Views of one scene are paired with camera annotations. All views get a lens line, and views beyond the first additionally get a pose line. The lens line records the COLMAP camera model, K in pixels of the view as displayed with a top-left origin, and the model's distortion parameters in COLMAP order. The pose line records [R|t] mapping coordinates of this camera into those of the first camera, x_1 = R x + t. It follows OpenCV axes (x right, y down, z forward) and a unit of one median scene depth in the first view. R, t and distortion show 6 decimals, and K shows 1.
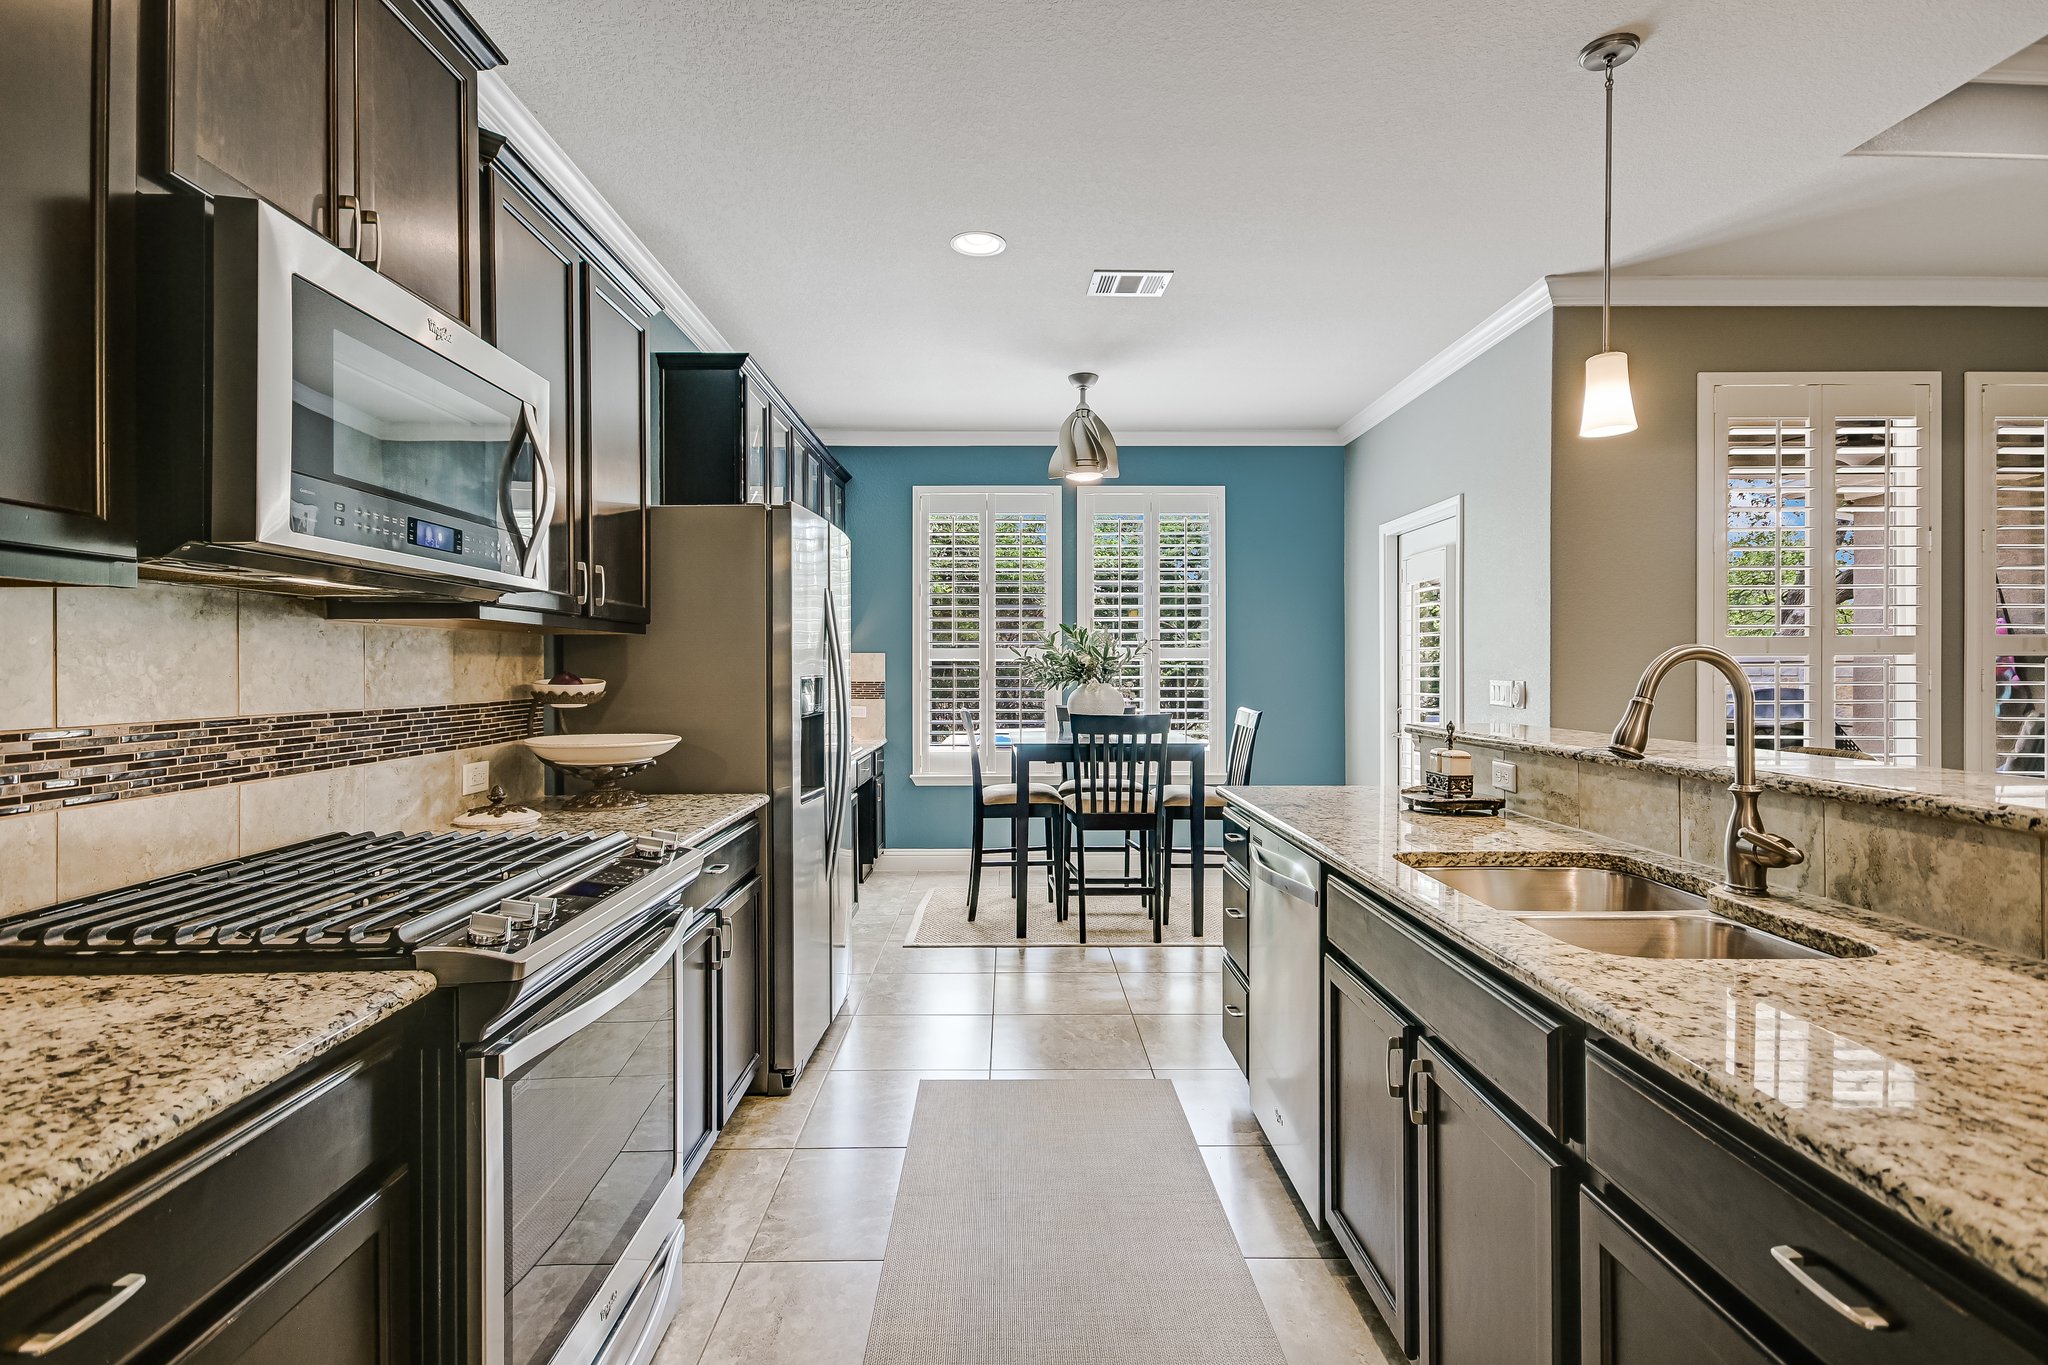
lens RADIAL K [[1067.8, 0, 1018.7], [0, 1067.8, 677.8], [0, 0, 1]] dist [0.016957, 0.000470]
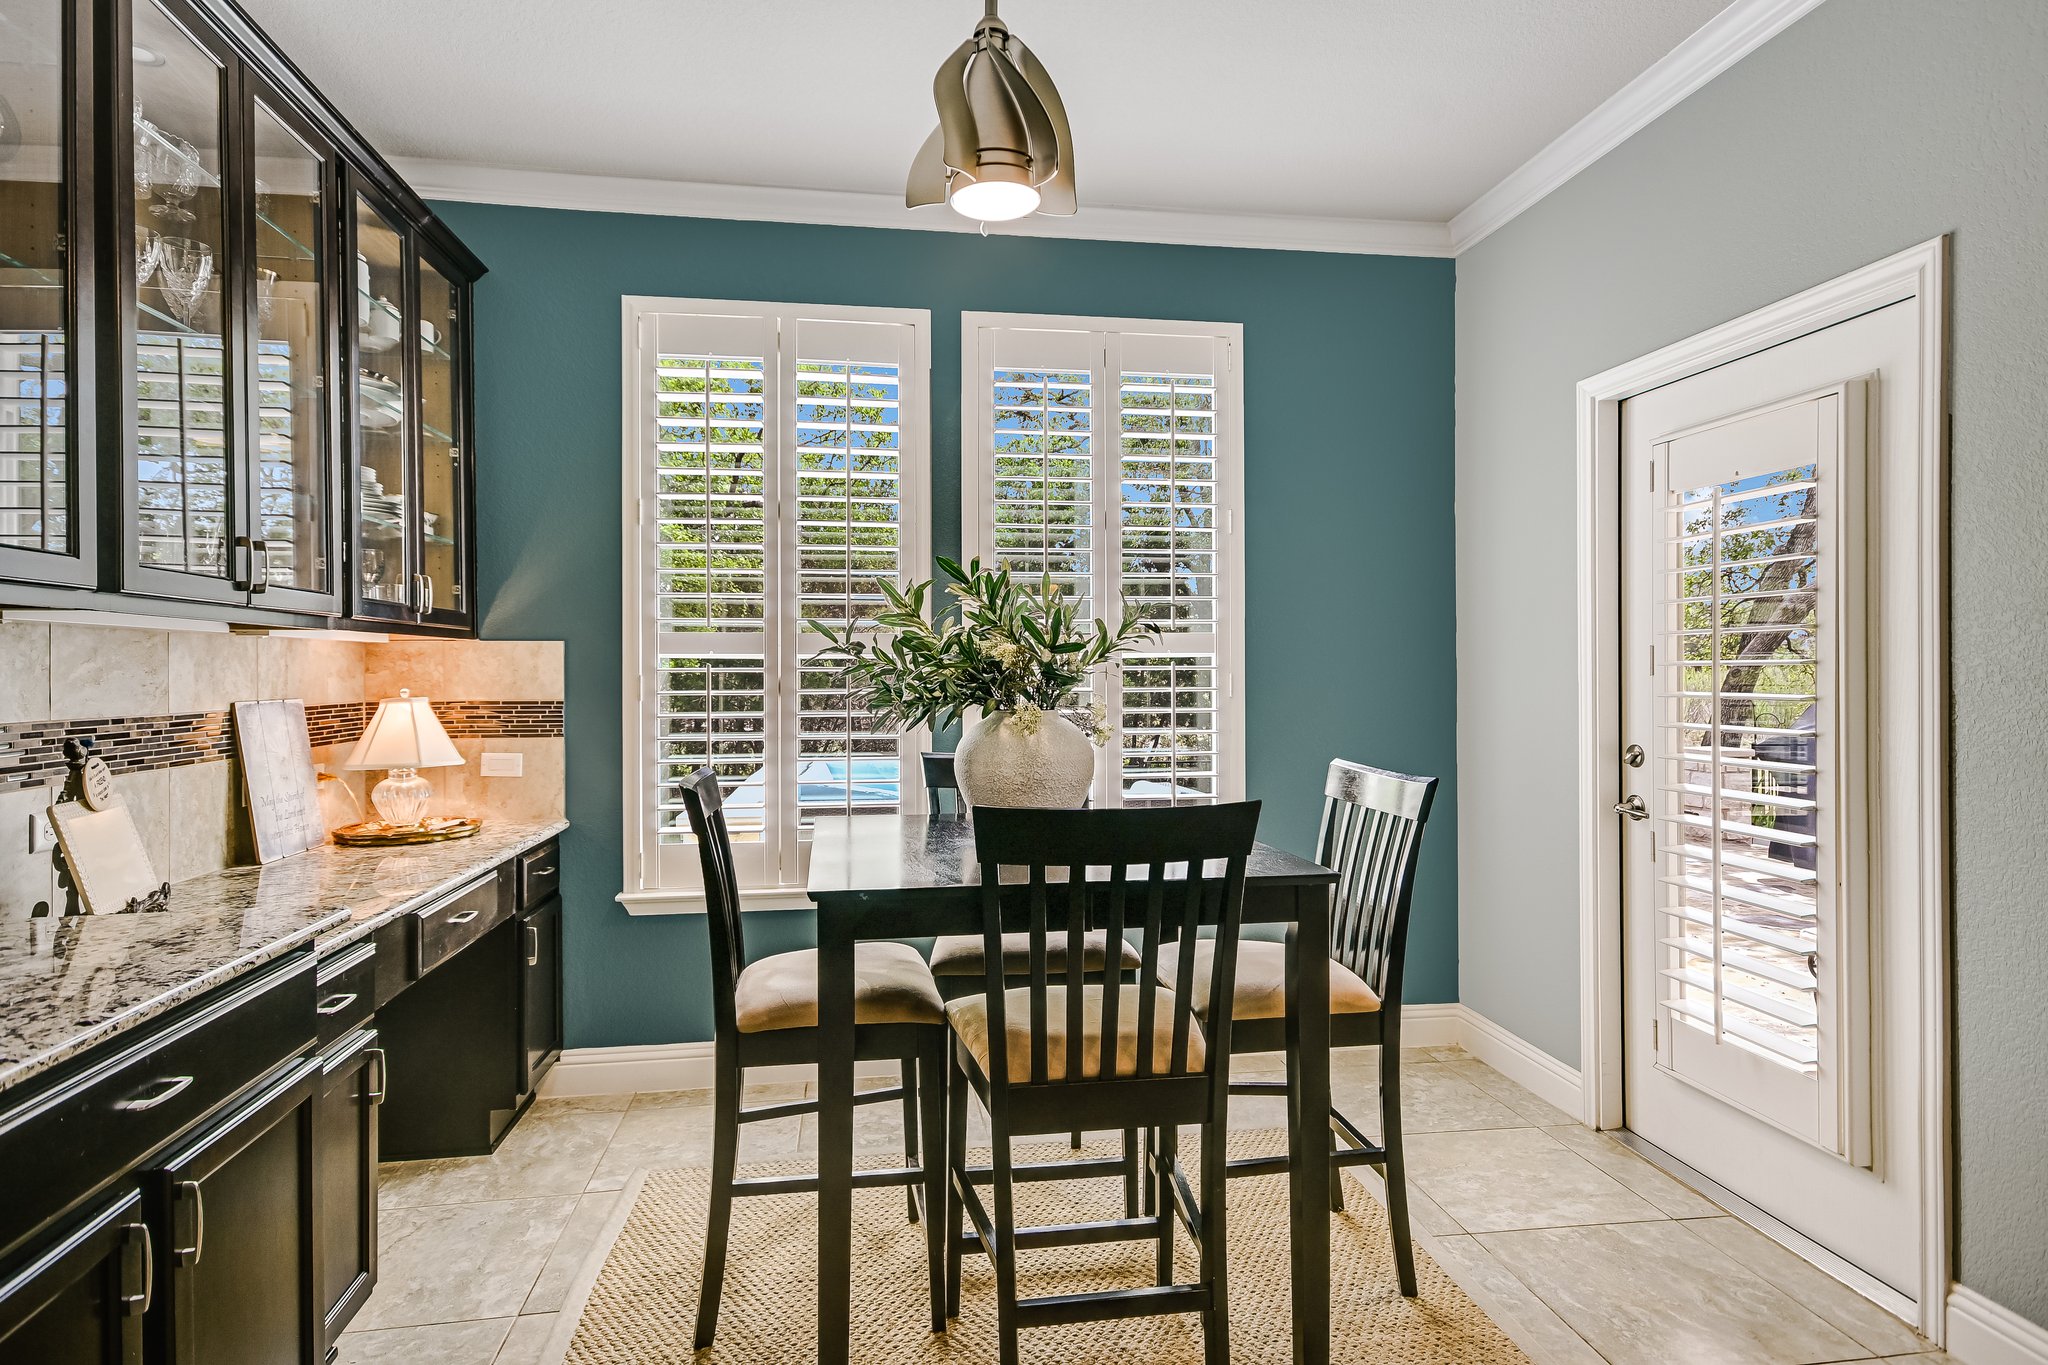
lens RADIAL K [[1067.8, 0, 1018.7], [0, 1067.8, 677.8], [0, 0, 1]] dist [0.016957, 0.000470]
pose [[0.990647, -0.003397, 0.136405, 0.014438], [0.004017, 0.999983, -0.004270, -0.004839], [-0.136388, 0.004778, 0.990644, 0.598727]]
